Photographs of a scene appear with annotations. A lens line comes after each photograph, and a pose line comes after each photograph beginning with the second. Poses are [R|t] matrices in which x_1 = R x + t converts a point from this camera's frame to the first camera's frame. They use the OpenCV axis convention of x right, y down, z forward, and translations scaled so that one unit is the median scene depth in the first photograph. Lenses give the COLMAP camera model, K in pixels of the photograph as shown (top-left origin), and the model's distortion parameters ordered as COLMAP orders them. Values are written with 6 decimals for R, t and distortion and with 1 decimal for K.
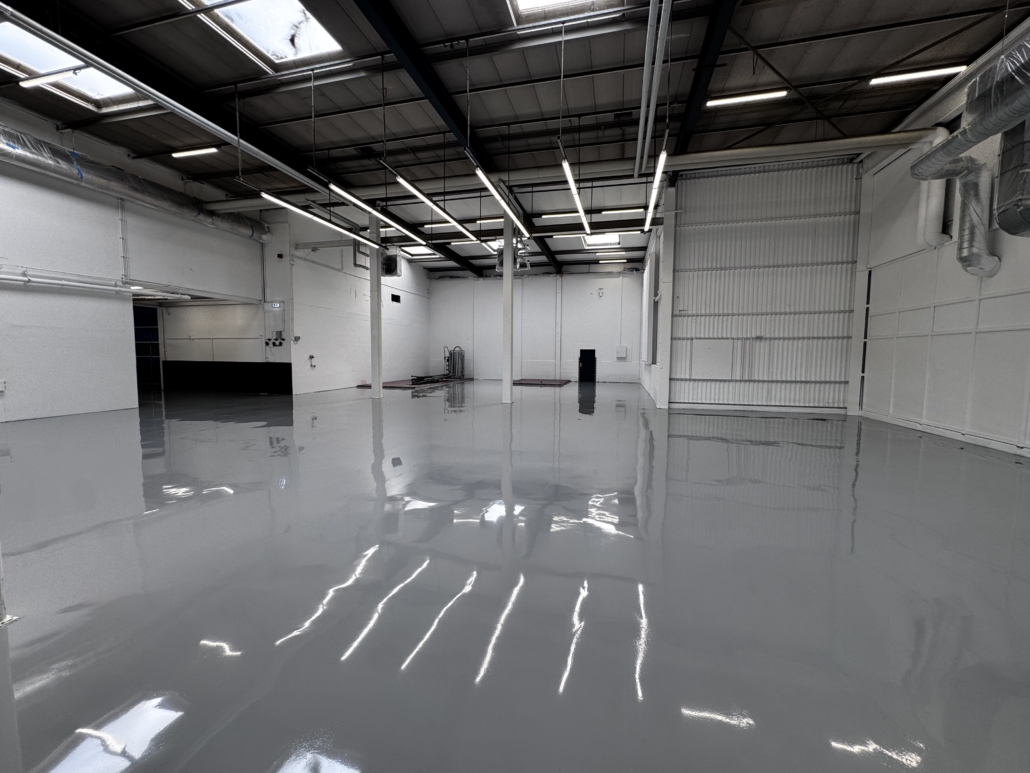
lens RADIAL K [[411.6, 0, 517.2], [0, 411.6, 382.3], [0, 0, 1]] dist [-0.001946, 0.000155]
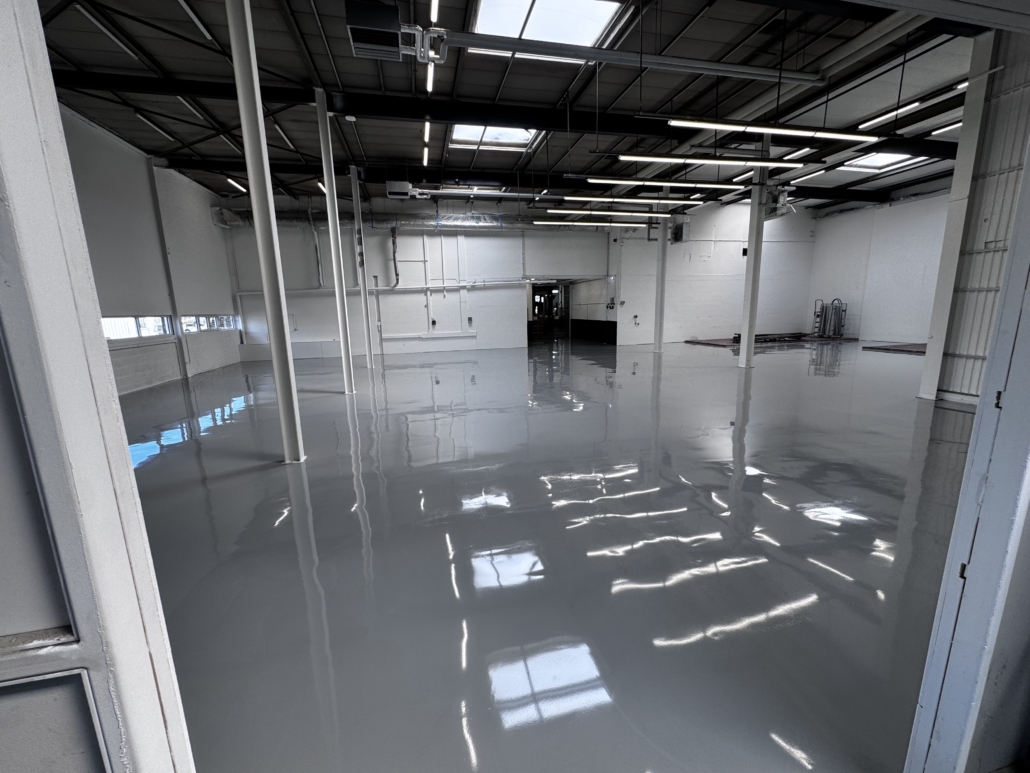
lens RADIAL K [[411.6, 0, 514.6], [0, 411.6, 386.4], [0, 0, 1]] dist [-0.001946, 0.000155]
pose [[0.458424, 0.146140, -0.876636, 0.505143], [-0.030822, 0.988409, 0.148655, -0.026911], [0.888199, -0.041127, 0.457615, 0.080461]]
